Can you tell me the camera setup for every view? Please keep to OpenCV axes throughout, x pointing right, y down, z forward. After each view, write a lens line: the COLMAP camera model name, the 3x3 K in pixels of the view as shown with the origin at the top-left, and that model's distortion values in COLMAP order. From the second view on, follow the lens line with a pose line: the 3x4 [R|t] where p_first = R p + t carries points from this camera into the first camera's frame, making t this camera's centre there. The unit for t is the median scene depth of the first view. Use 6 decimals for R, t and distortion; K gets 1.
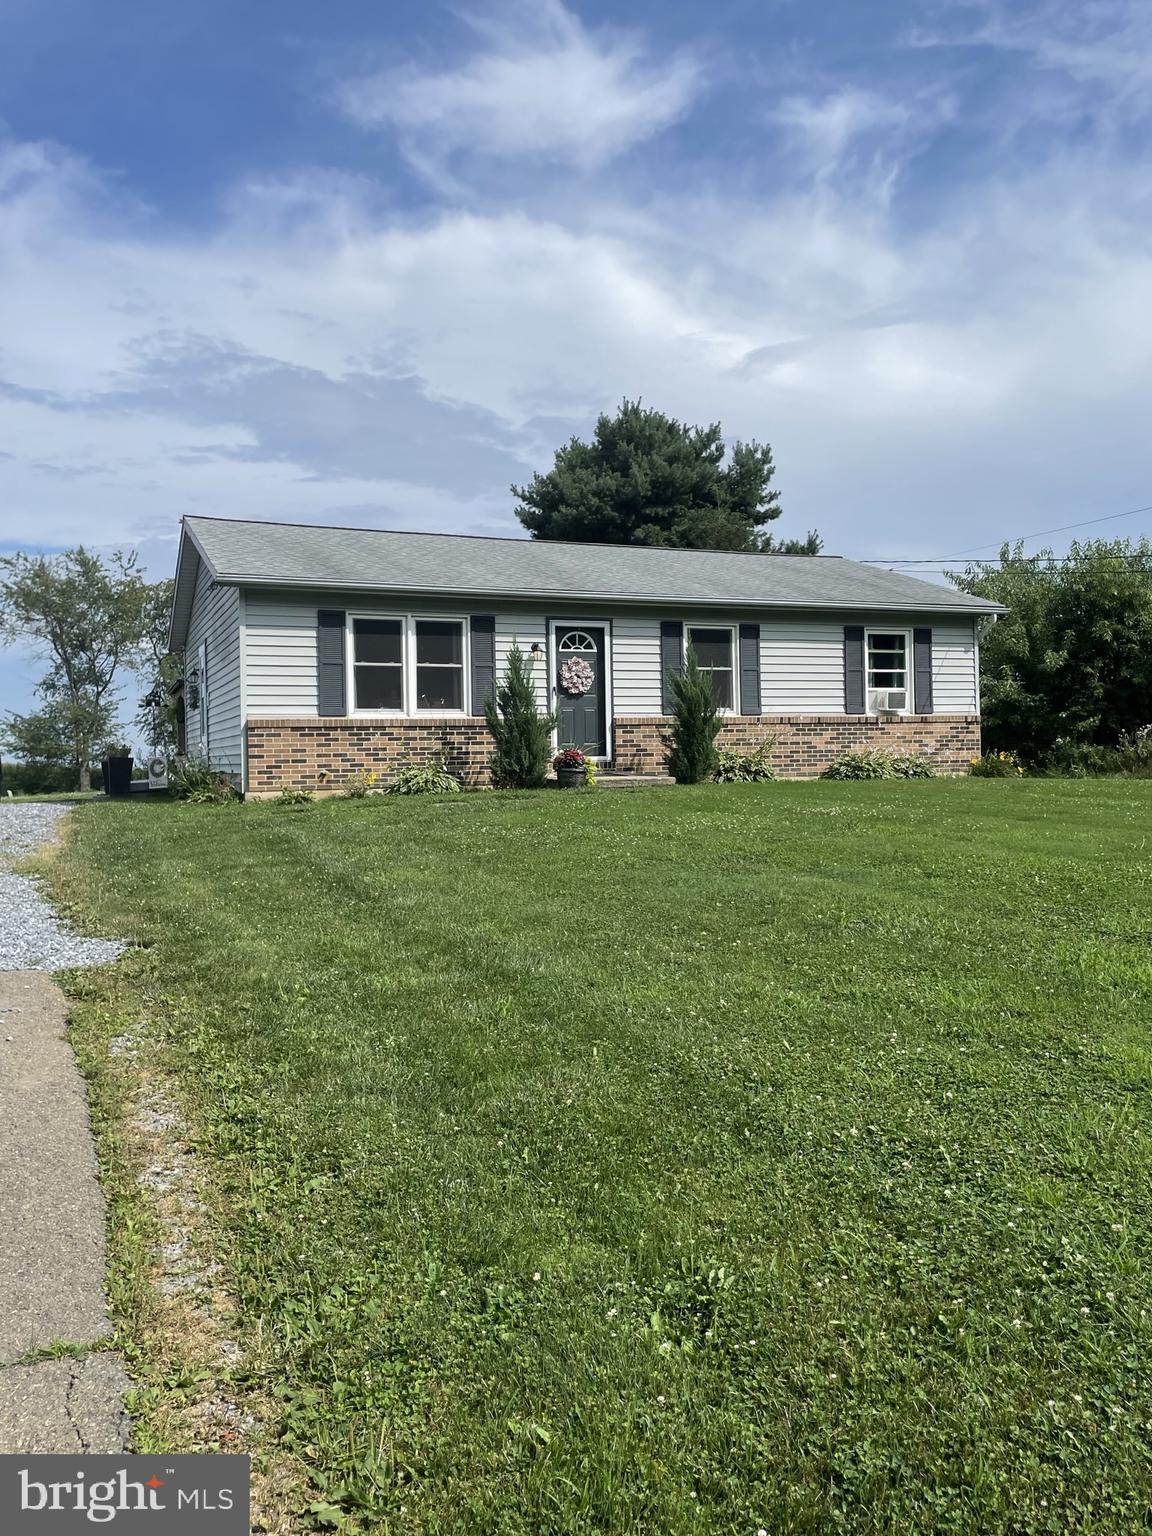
lens RADIAL K [[1166.8, 0, 571.7], [0, 1166.8, 761.7], [0, 0, 1]] dist [0.092010, -0.134884]
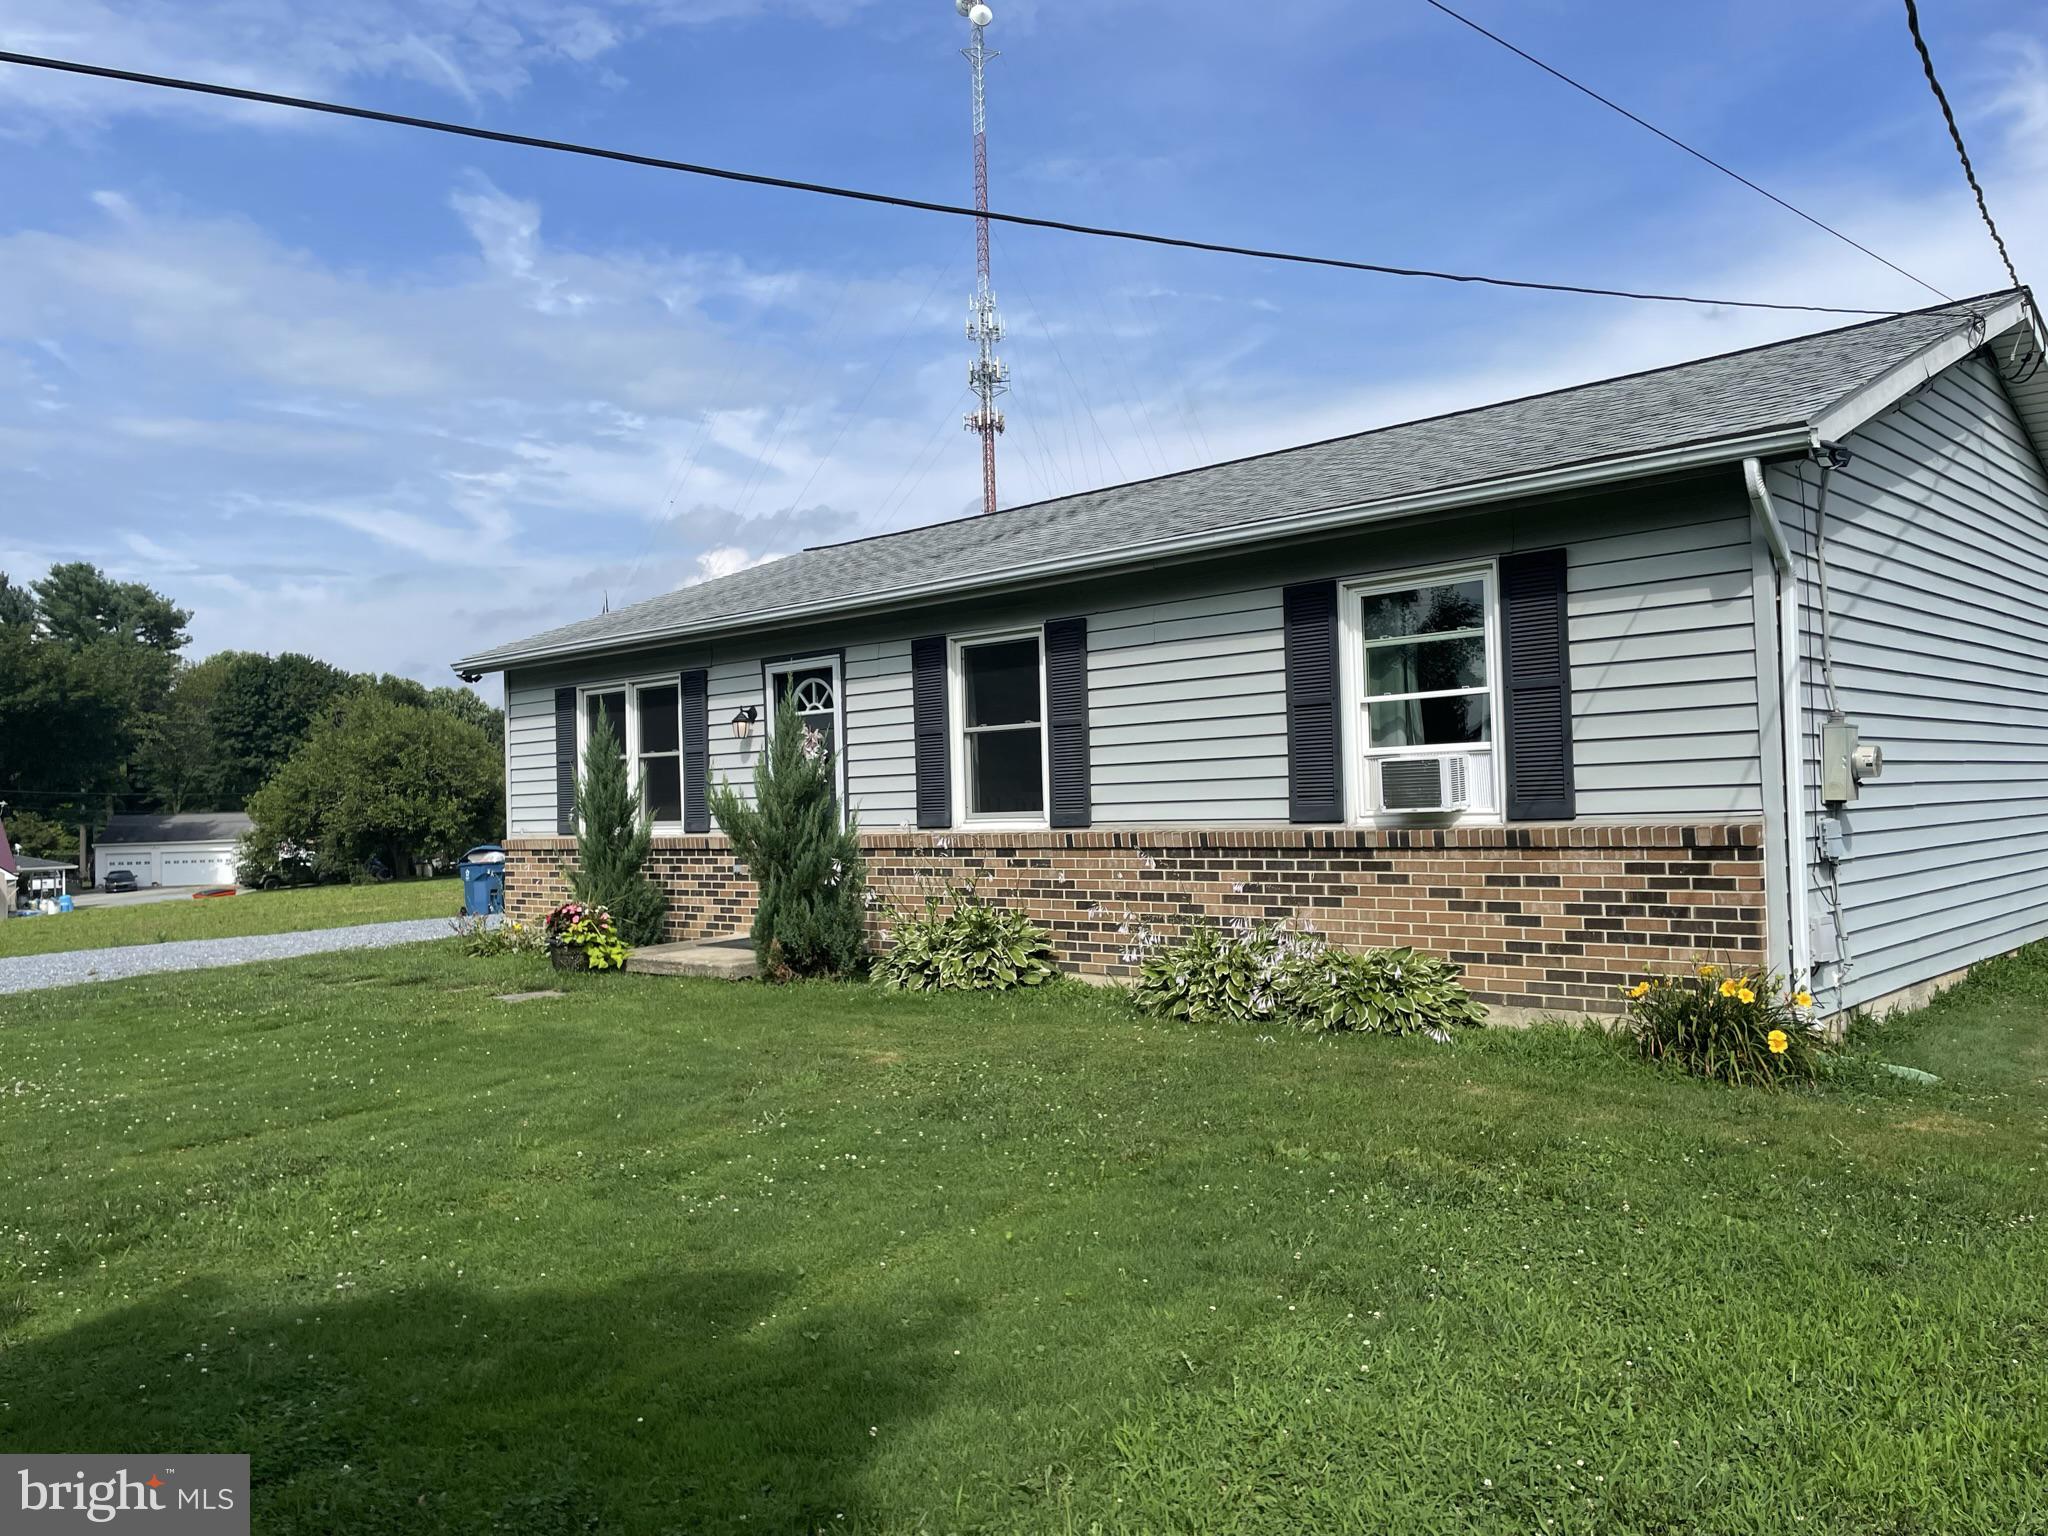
lens RADIAL K [[1555.8, 0, 975.0], [0, 1555.8, 797.0], [0, 0, 1]] dist [0.092010, -0.134884]
pose [[0.379708, 0.008956, -0.925063, 0.739544], [0.030047, 0.999306, 0.022008, -0.071177], [0.924618, -0.036152, 0.379176, 0.815333]]
